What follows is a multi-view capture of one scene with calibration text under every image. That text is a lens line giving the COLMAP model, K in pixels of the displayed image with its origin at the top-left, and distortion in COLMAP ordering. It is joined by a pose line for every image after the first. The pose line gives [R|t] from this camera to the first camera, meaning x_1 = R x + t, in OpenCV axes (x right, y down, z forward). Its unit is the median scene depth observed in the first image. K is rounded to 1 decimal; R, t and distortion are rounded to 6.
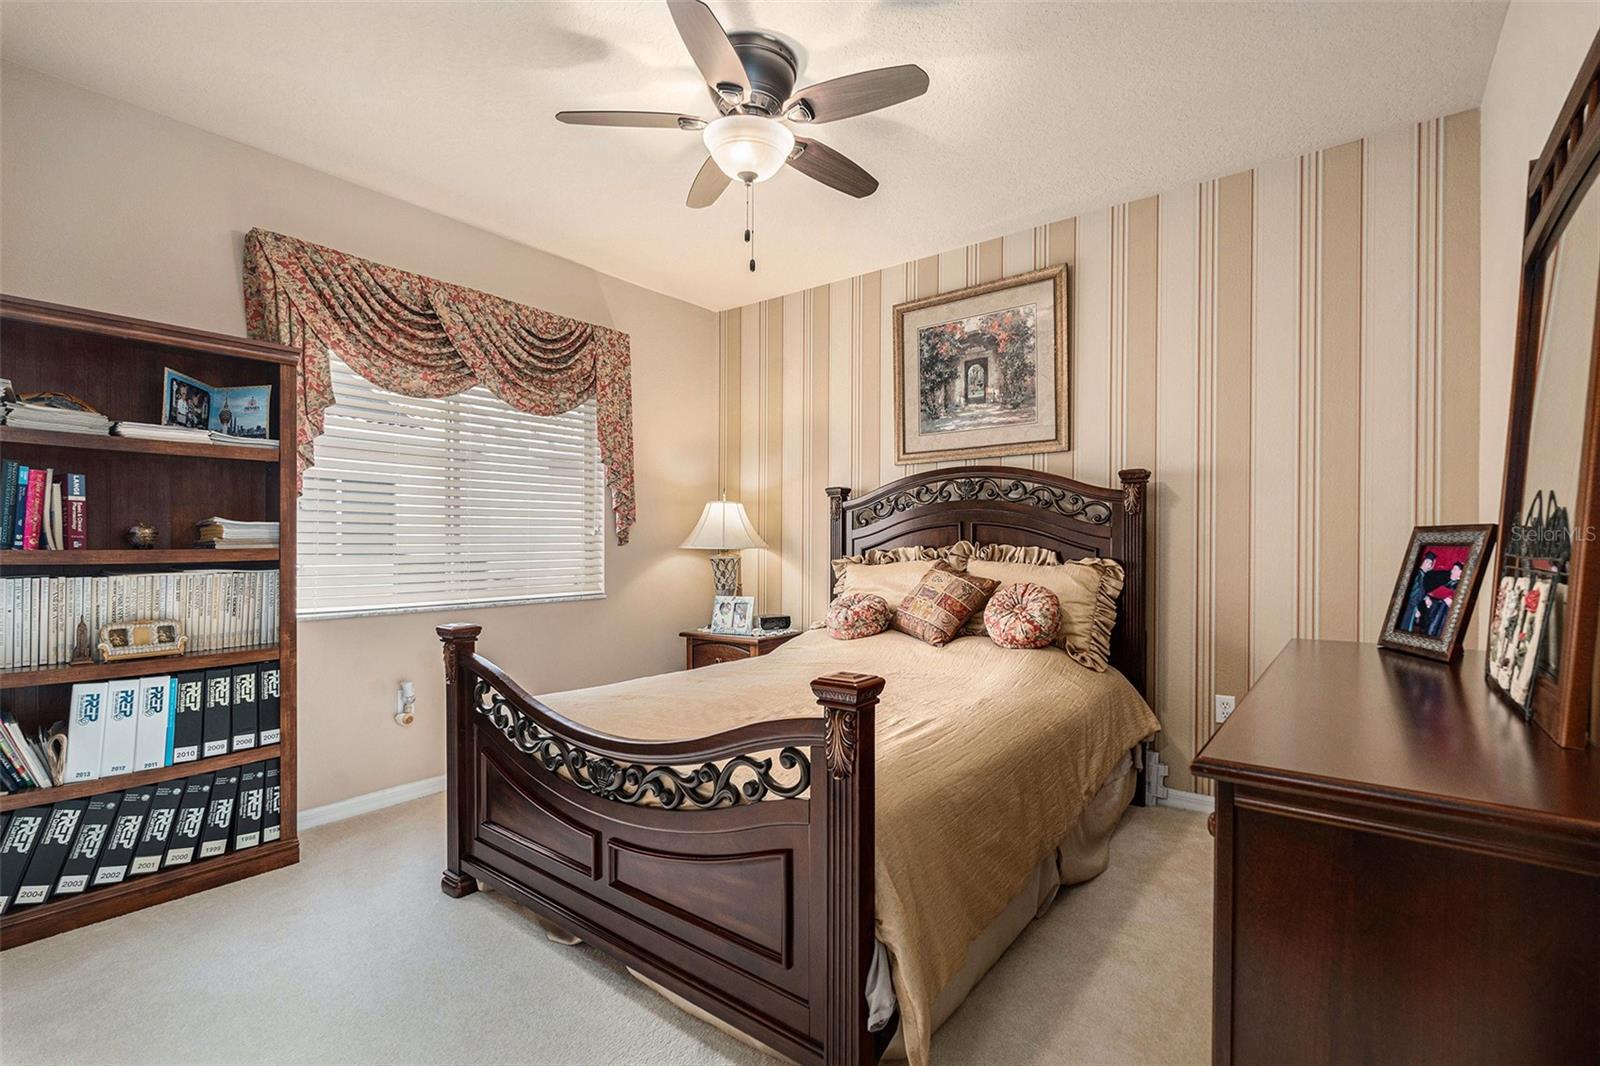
lens RADIAL K [[713.0, 0, 804.4], [0, 713.0, 541.2], [0, 0, 1]] dist [-0.009532, 0.000827]
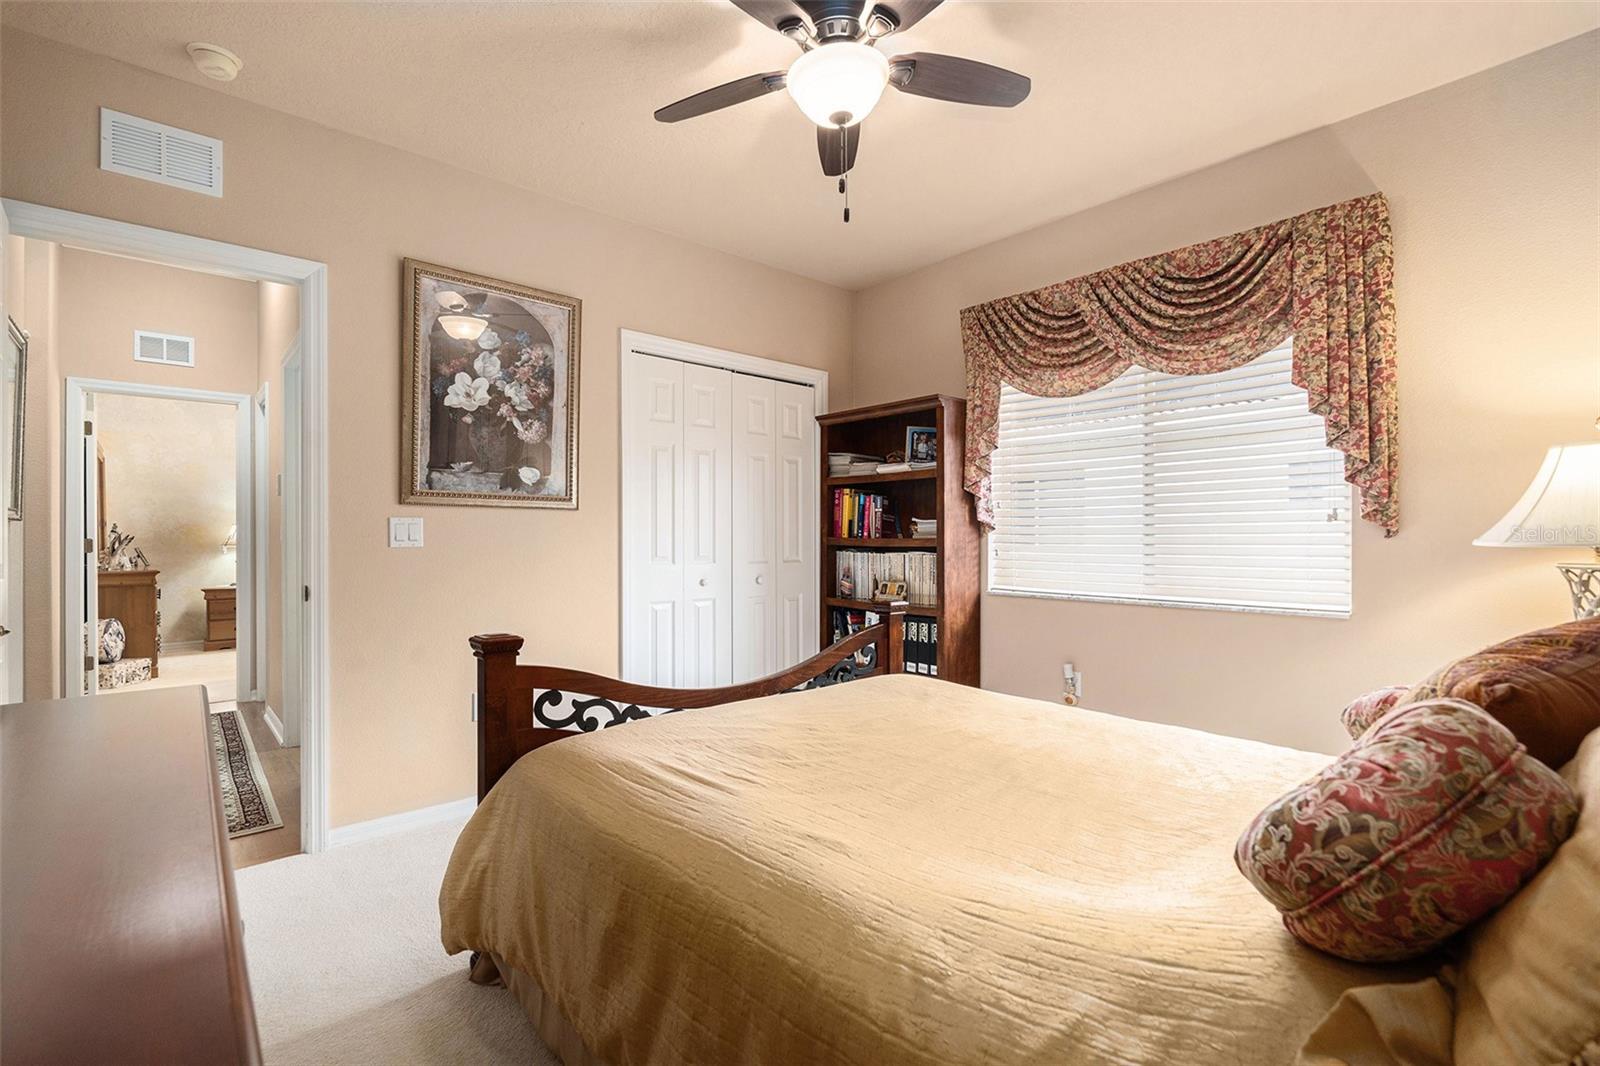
lens RADIAL K [[713.0, 0, 804.4], [0, 713.0, 532.0], [0, 0, 1]] dist [-0.009532, 0.000827]
pose [[-0.189547, -0.003886, -0.981864, 0.619983], [0.001189, 0.999991, -0.004187, 0.002996], [0.981871, -0.001961, -0.189540, 0.890671]]
